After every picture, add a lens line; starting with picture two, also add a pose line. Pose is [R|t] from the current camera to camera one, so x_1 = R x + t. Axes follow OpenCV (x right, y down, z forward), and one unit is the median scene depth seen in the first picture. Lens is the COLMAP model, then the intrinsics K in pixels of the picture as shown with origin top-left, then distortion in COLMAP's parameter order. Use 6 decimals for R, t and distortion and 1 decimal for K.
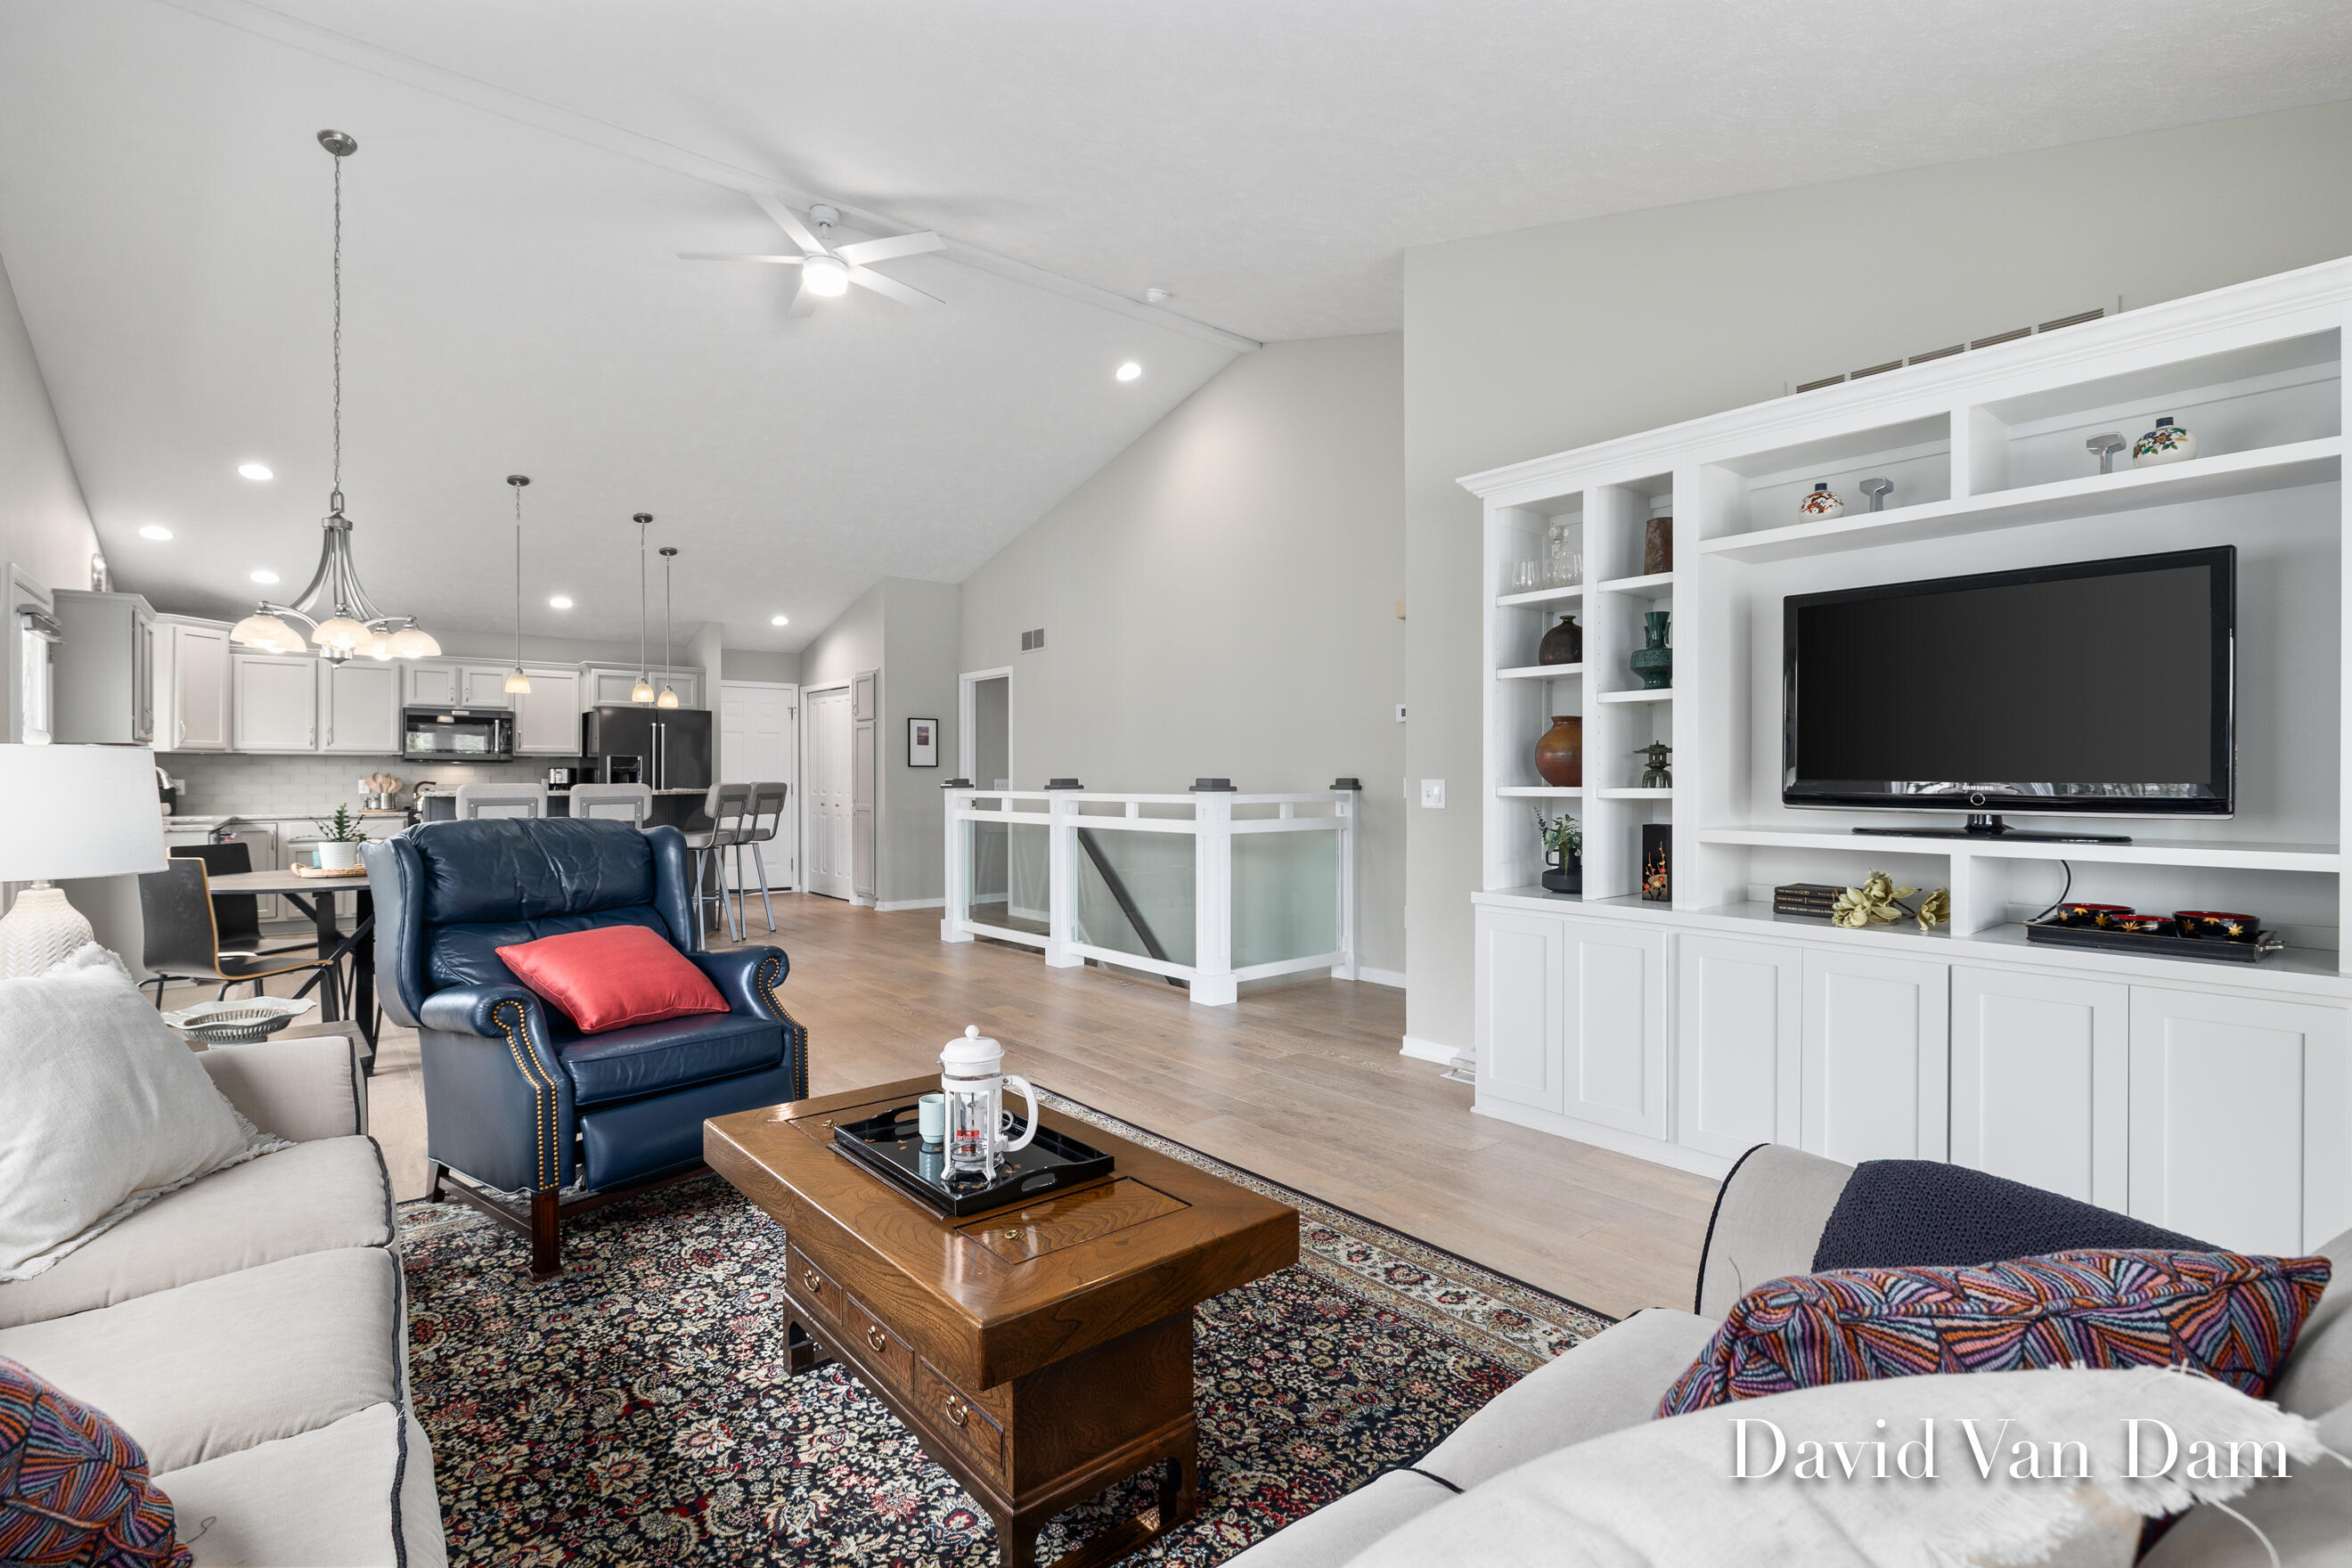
lens RADIAL K [[1103.9, 0, 1184.7], [0, 1103.9, 778.1], [0, 0, 1]] dist [-0.003436, -0.000605]
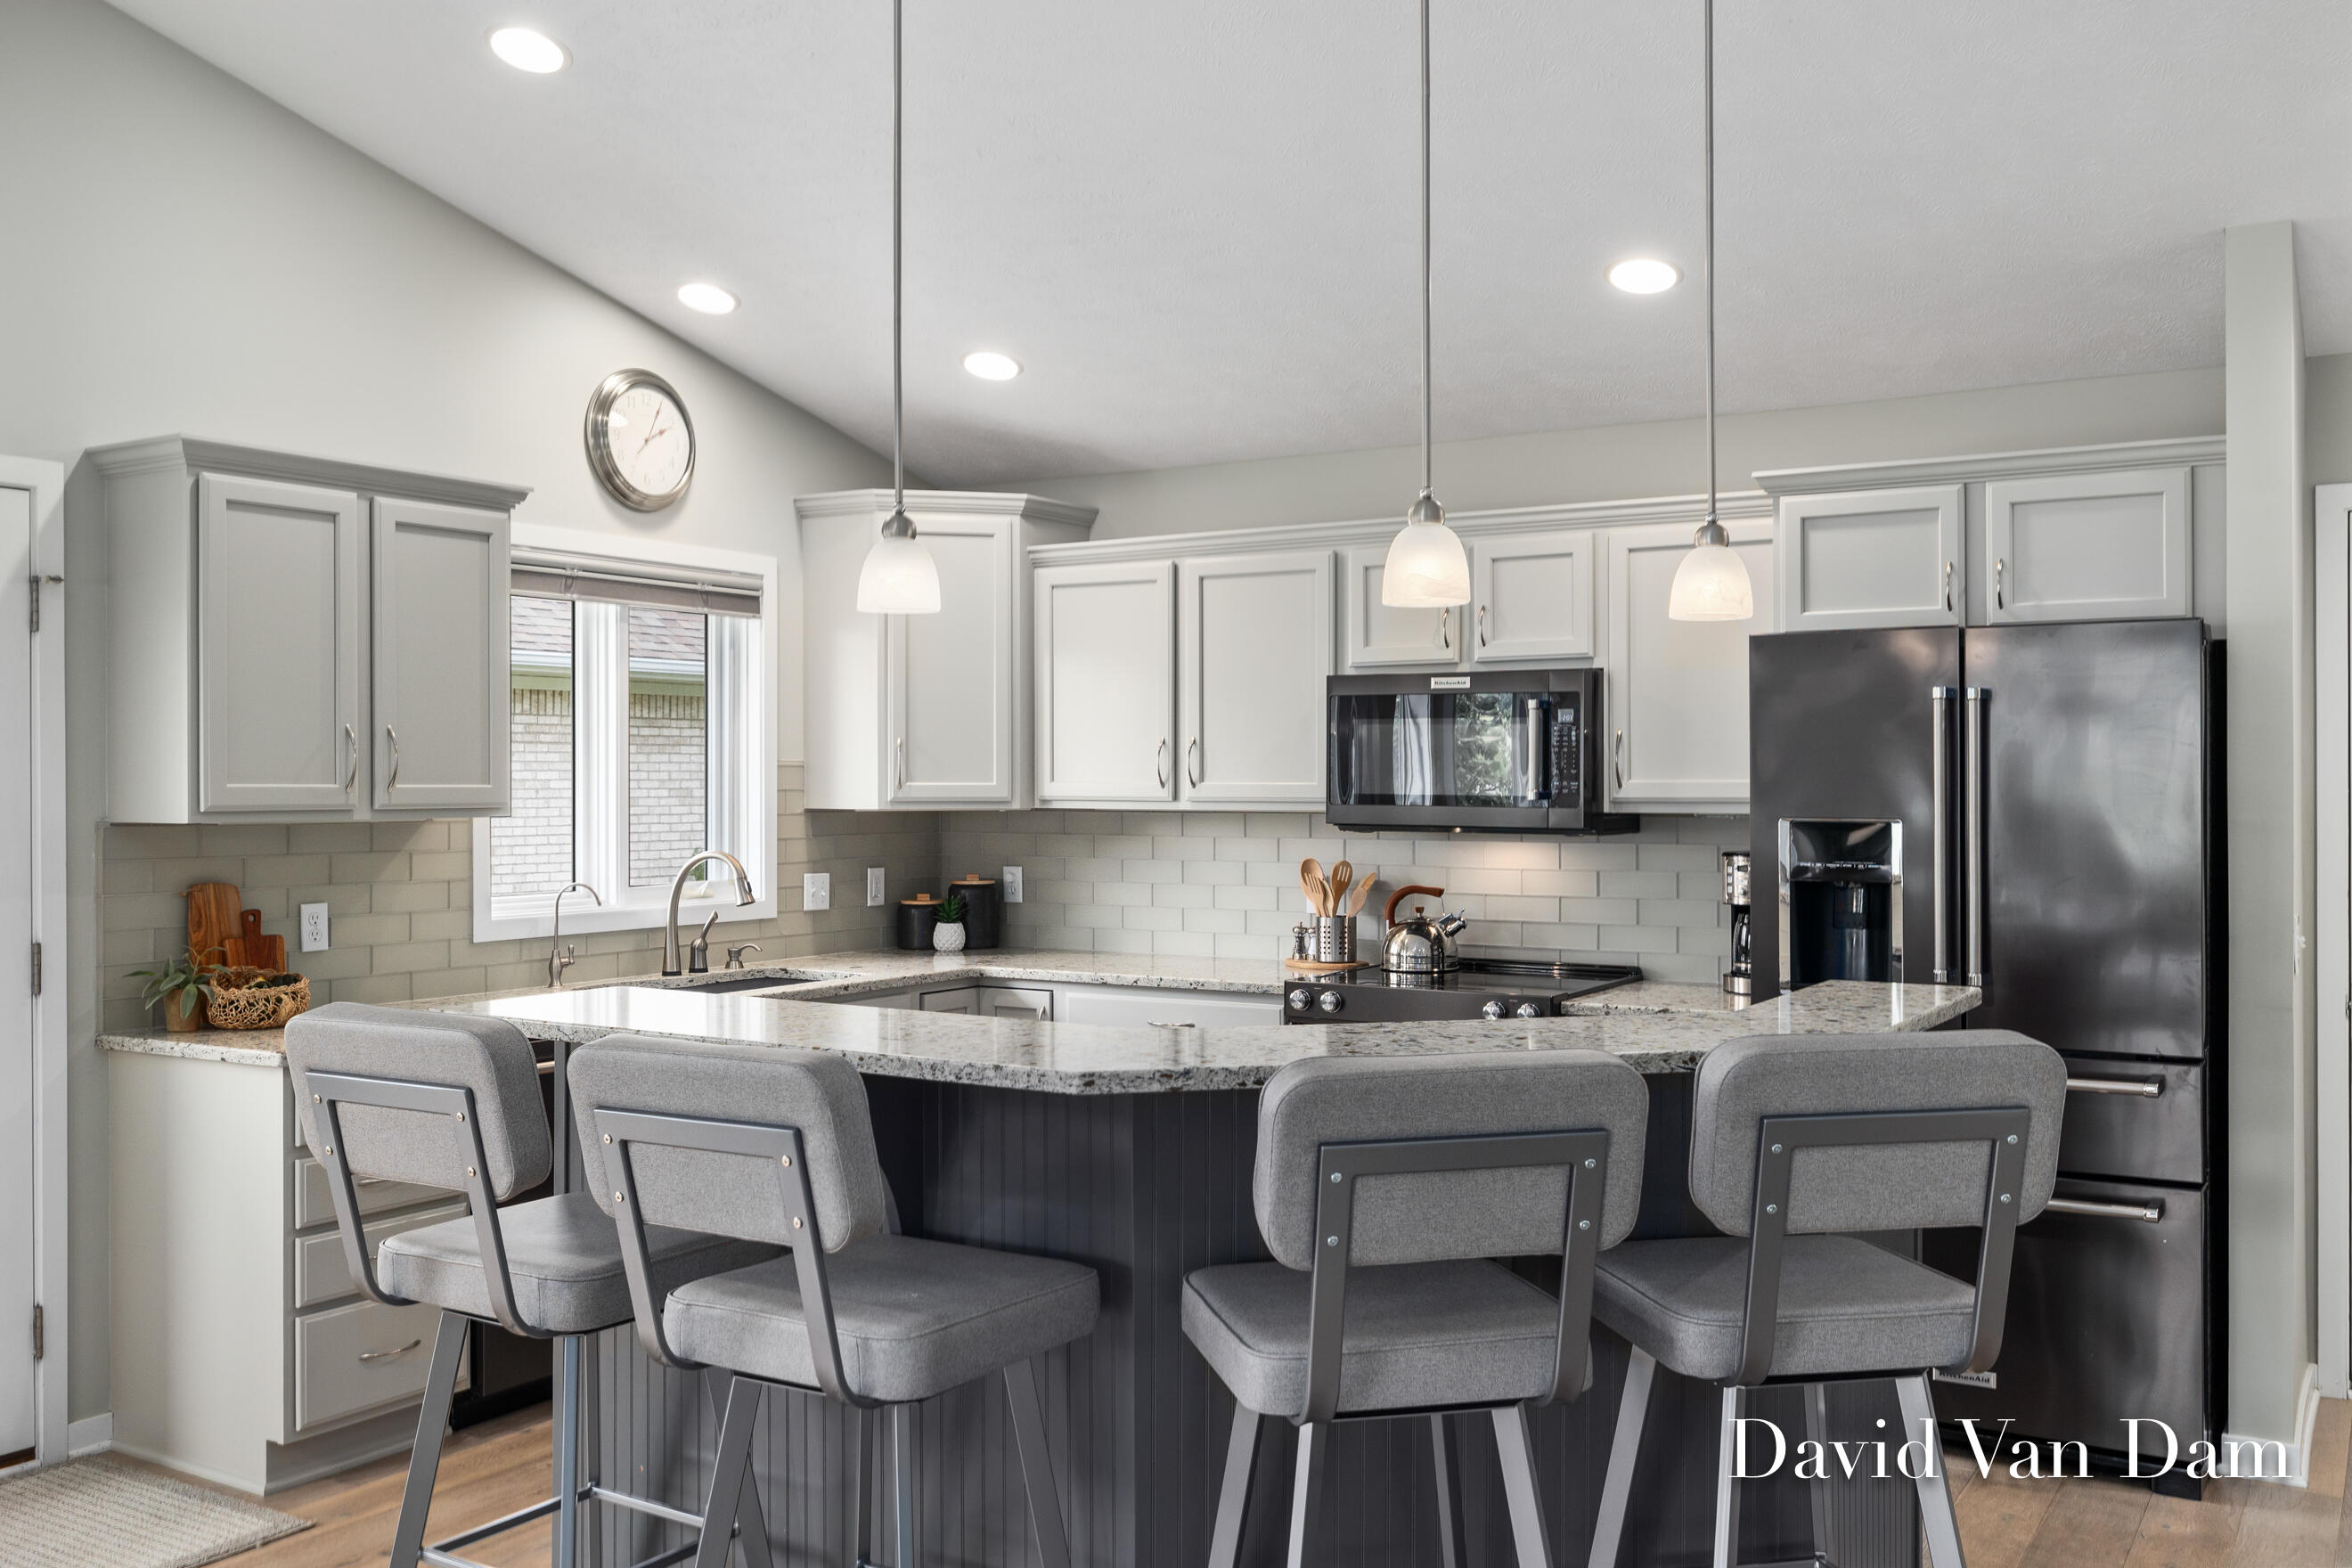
lens RADIAL K [[2057.6, 0, 1177.5], [0, 2057.6, 787.3], [0, 0, 1]] dist [0.030359, 0.009506]
pose [[0.332145, 0.001386, -0.943227, -0.108696], [-0.001391, 0.999999, 0.000980, -0.029010], [0.943227, 0.000986, 0.332146, 0.730397]]
